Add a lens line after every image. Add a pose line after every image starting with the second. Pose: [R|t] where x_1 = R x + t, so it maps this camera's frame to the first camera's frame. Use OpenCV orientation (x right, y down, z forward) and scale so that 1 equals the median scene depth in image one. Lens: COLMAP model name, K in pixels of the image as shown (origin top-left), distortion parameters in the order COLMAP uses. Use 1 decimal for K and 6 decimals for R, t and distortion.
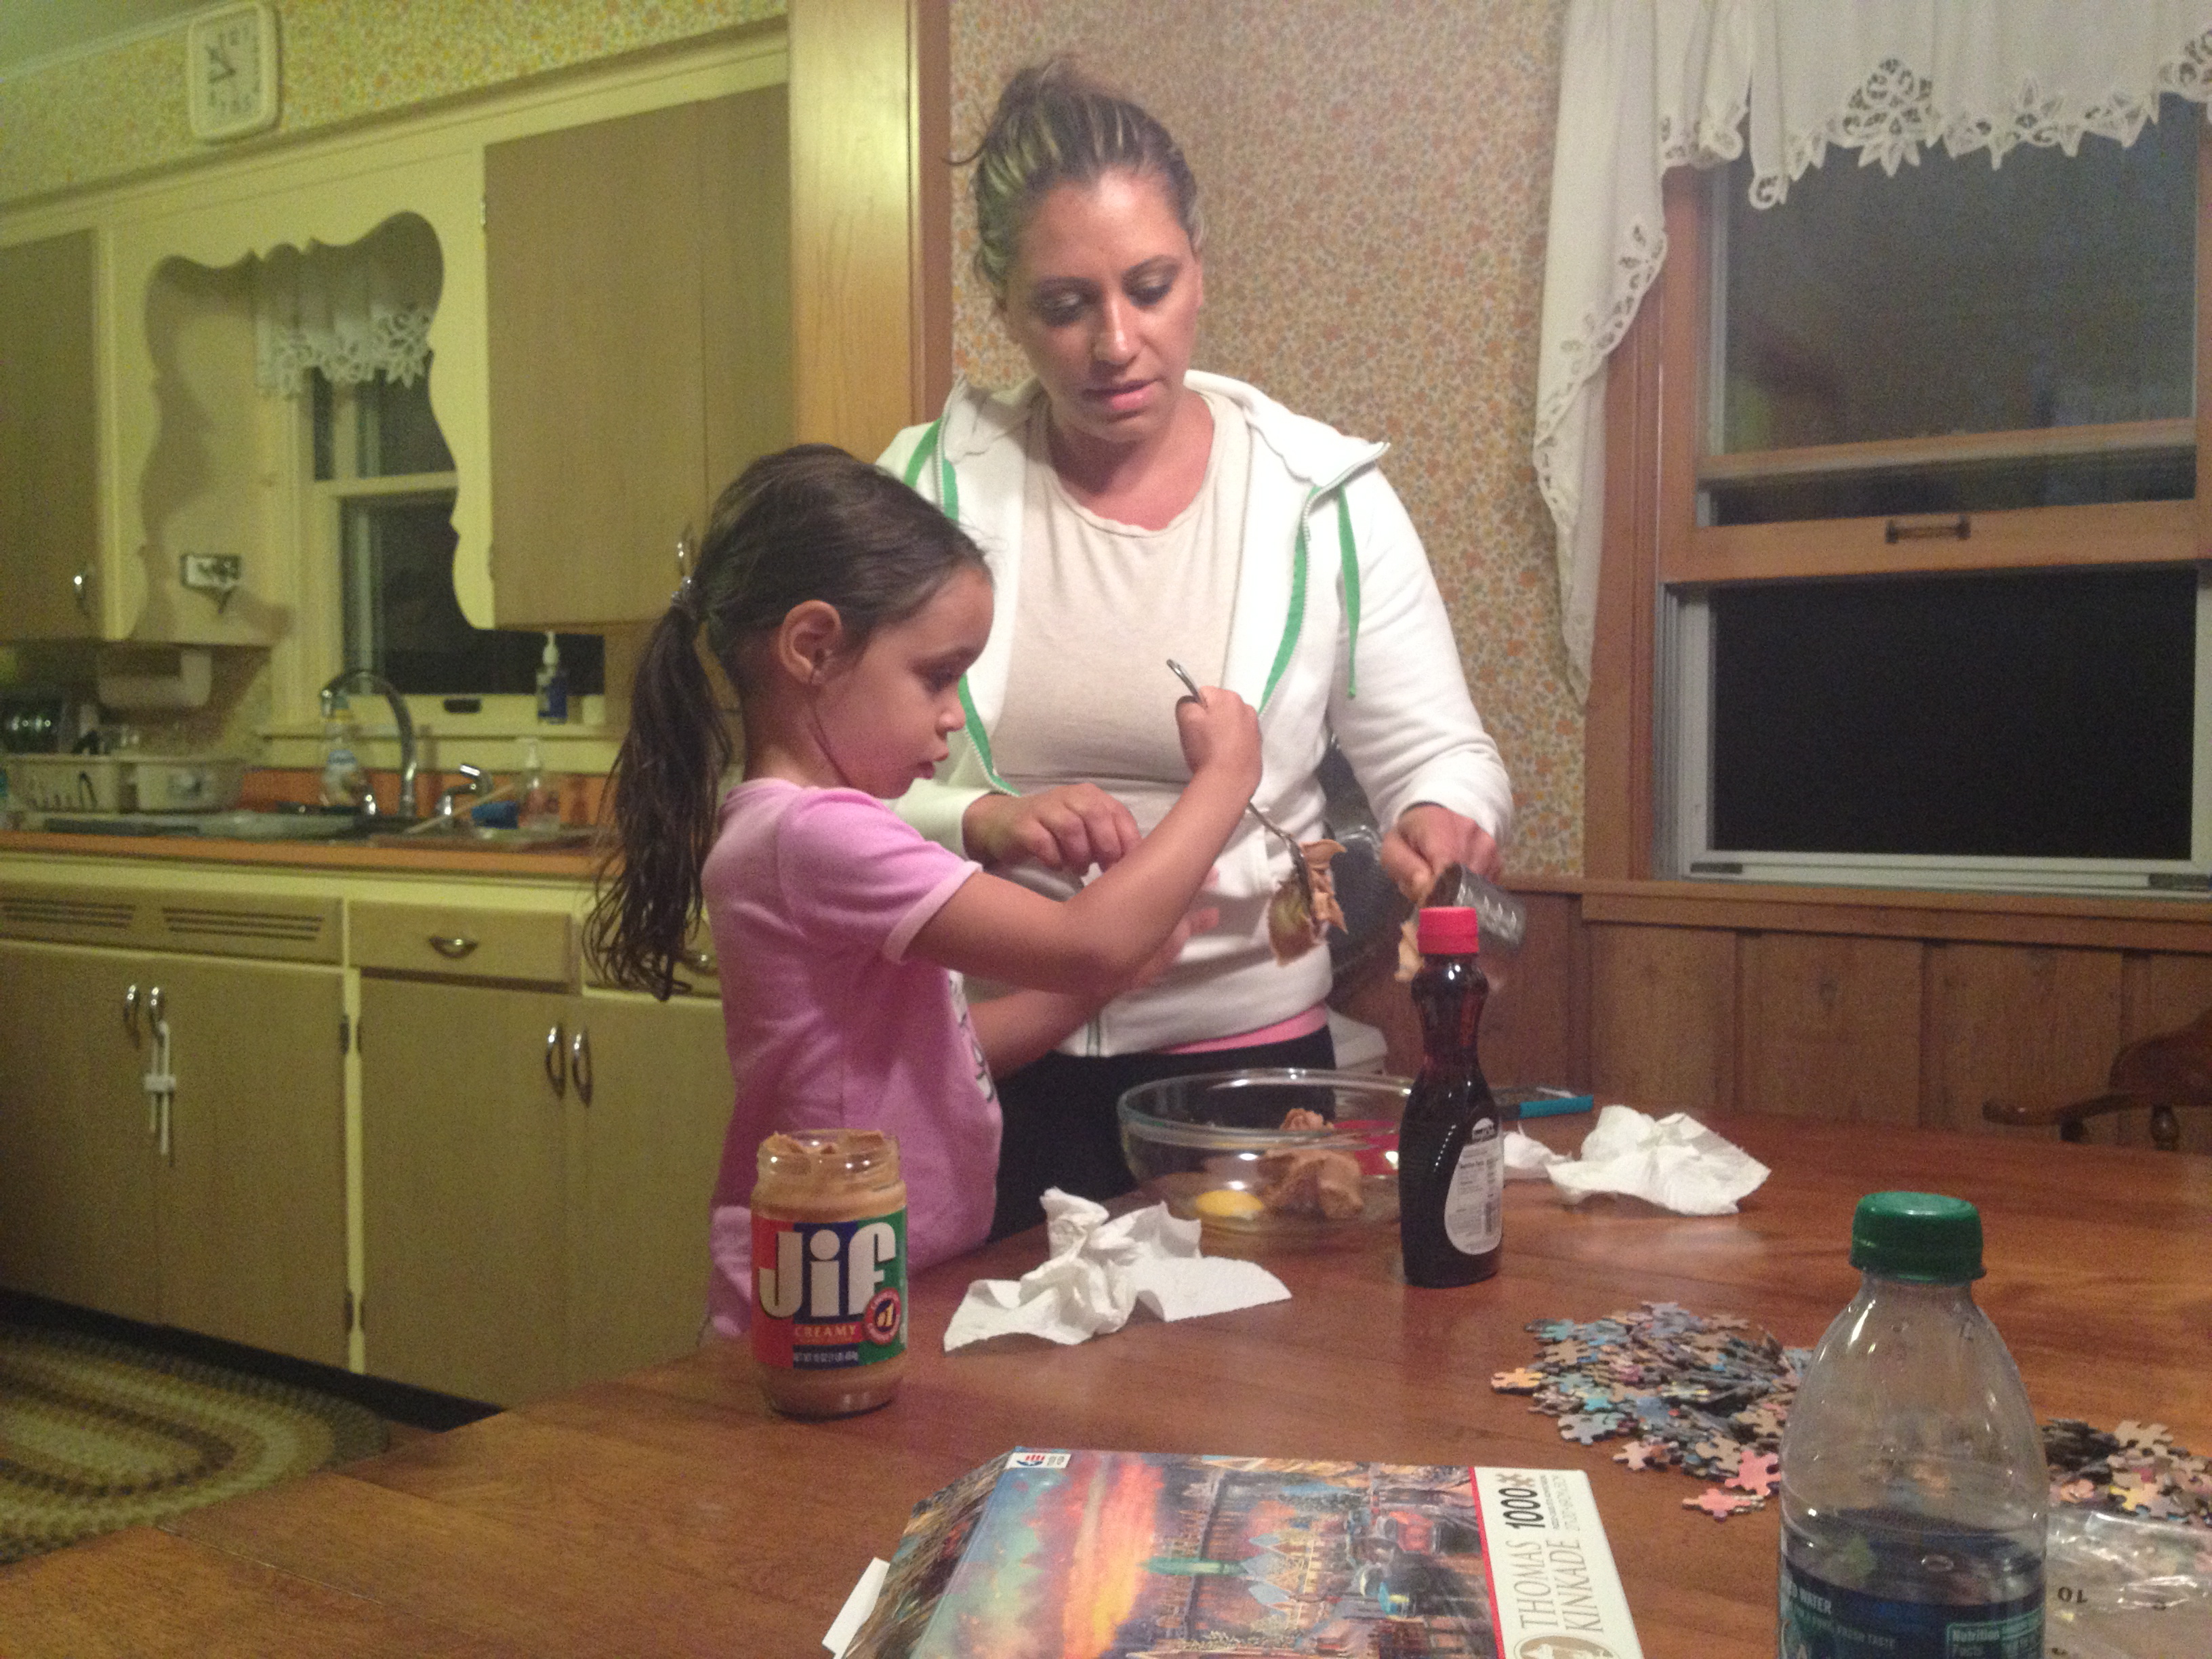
lens RADIAL K [[2234.3, 0, 1100.3], [0, 2234.3, 832.7], [0, 0, 1]] dist [0.066680, 0.000000]
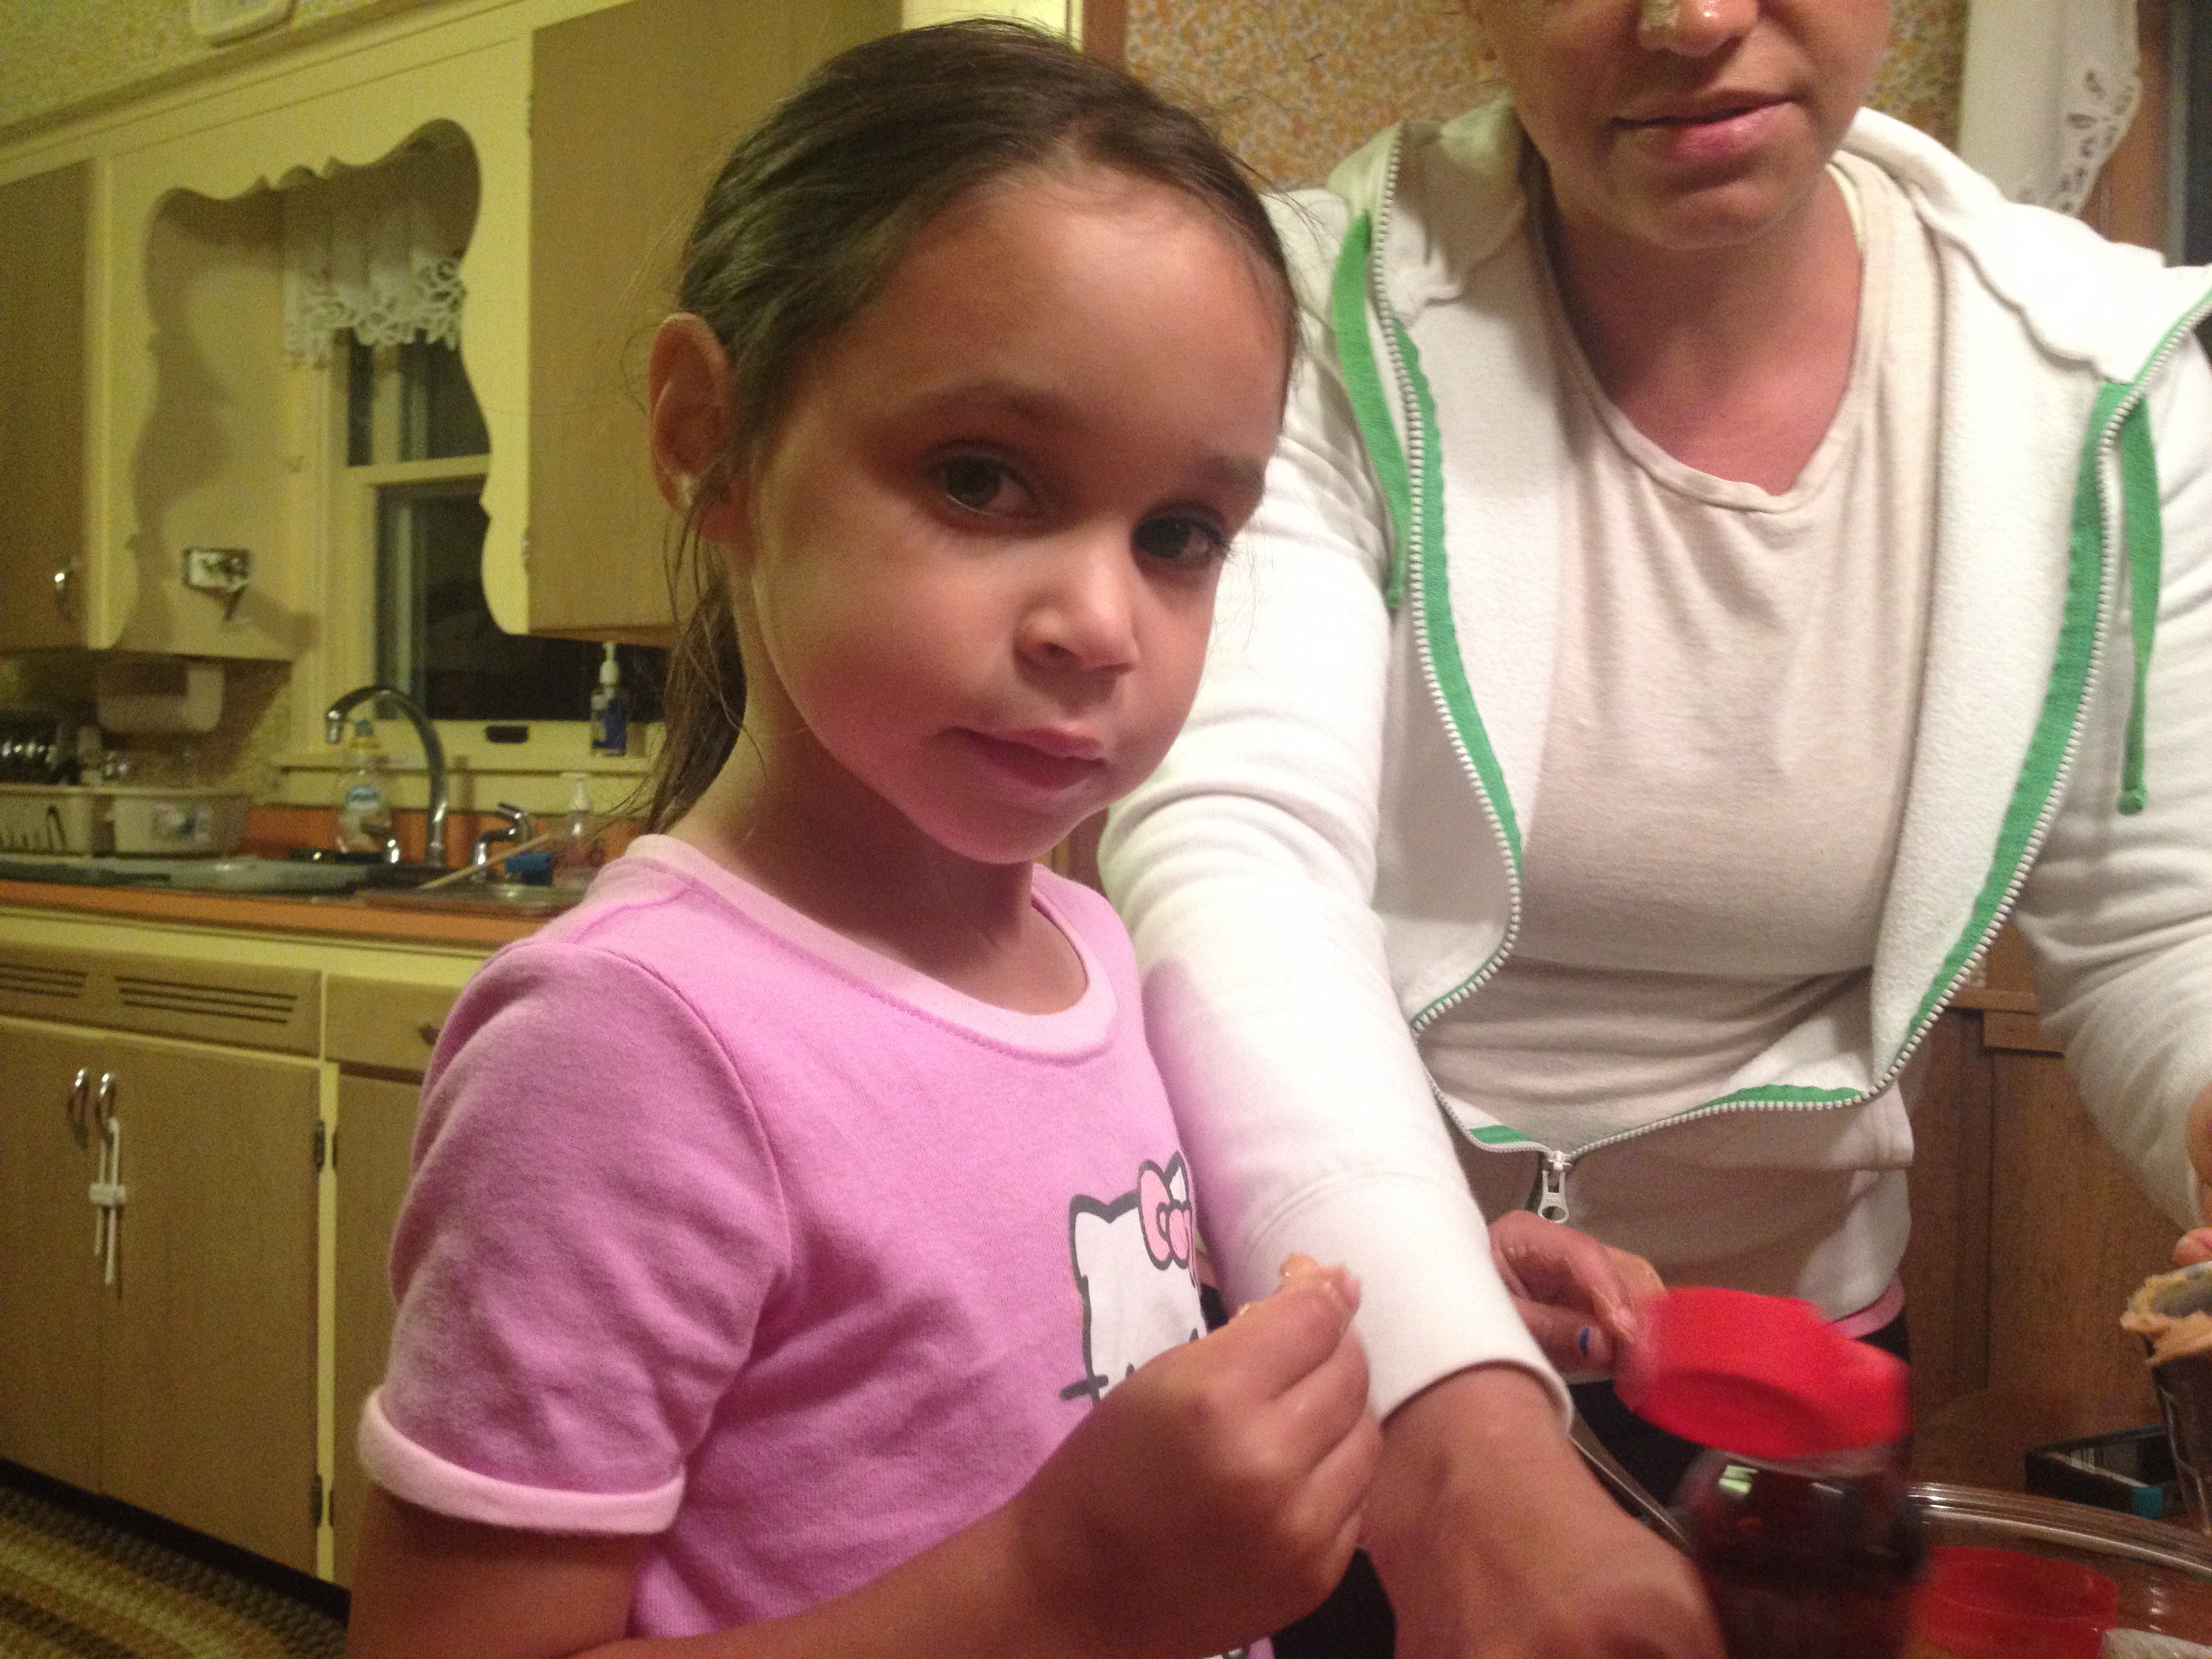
lens RADIAL K [[2234.3, 0, 1102.3], [0, 2234.3, 839.3], [0, 0, 1]] dist [0.066680, 0.000000]
pose [[0.998311, 0.018952, -0.054919, -0.019652], [-0.020144, 0.999572, -0.021237, -0.004679], [0.054493, 0.022307, 0.998265, 0.194424]]
